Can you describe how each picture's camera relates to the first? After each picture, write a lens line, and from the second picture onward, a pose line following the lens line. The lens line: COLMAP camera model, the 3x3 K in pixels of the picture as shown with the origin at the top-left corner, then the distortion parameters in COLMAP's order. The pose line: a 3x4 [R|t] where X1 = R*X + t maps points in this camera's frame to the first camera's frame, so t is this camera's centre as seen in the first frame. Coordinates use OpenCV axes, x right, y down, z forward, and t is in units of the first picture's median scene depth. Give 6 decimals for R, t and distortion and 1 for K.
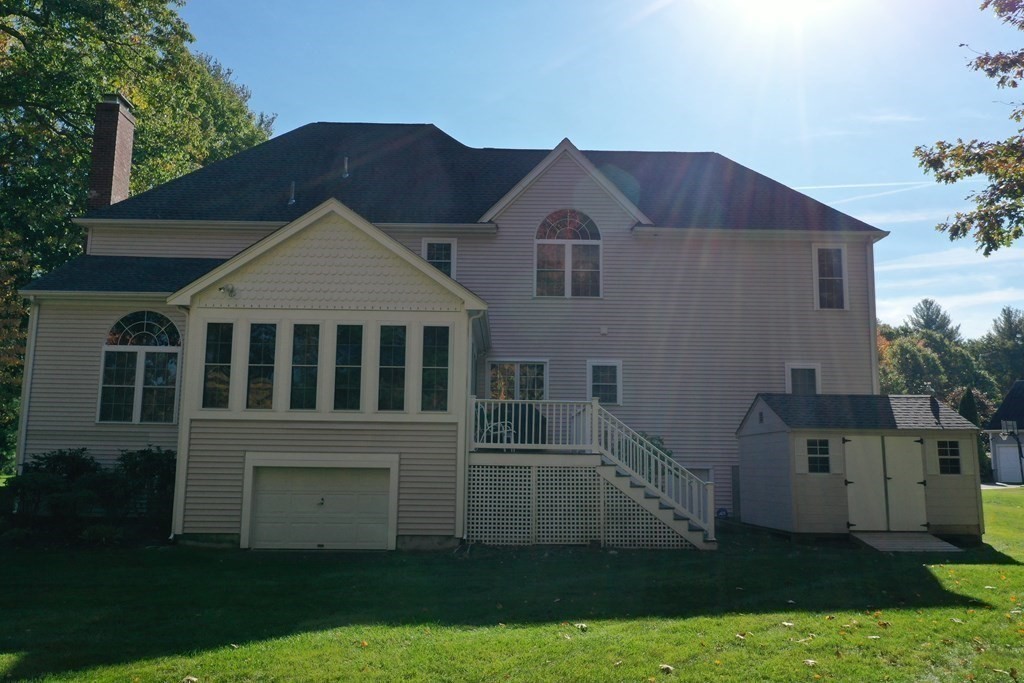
lens RADIAL K [[815.5, 0, 512.0], [0, 815.5, 341.5], [0, 0, 1]] dist [0.005990, 0.002480]
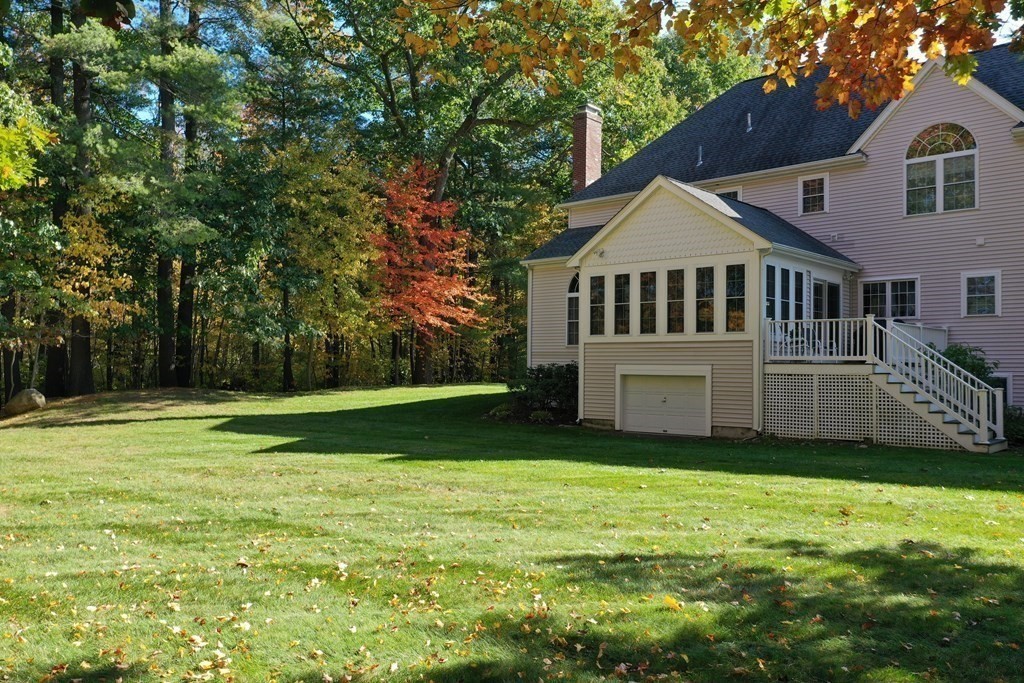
lens RADIAL K [[815.5, 0, 512.0], [0, 815.5, 341.5], [0, 0, 1]] dist [0.005990, 0.002480]
pose [[0.731741, -0.028024, -0.681006, 0.515528], [0.095075, 0.993583, 0.061272, -0.010633], [0.674919, -0.109581, 0.729710, -0.167836]]
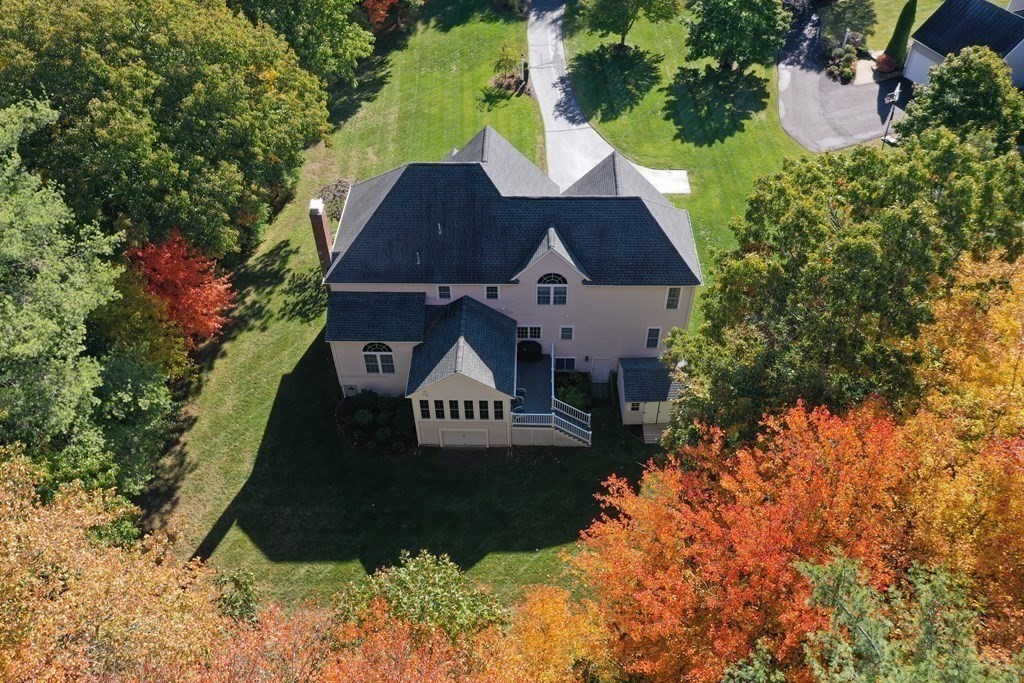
lens RADIAL K [[815.5, 0, 512.0], [0, 815.5, 341.5], [0, 0, 1]] dist [0.005990, 0.002480]
pose [[0.999041, 0.002065, -0.043737, 0.082030], [0.033519, 0.606633, 0.794275, -2.447108], [0.028173, -0.794979, 0.605982, -0.579129]]
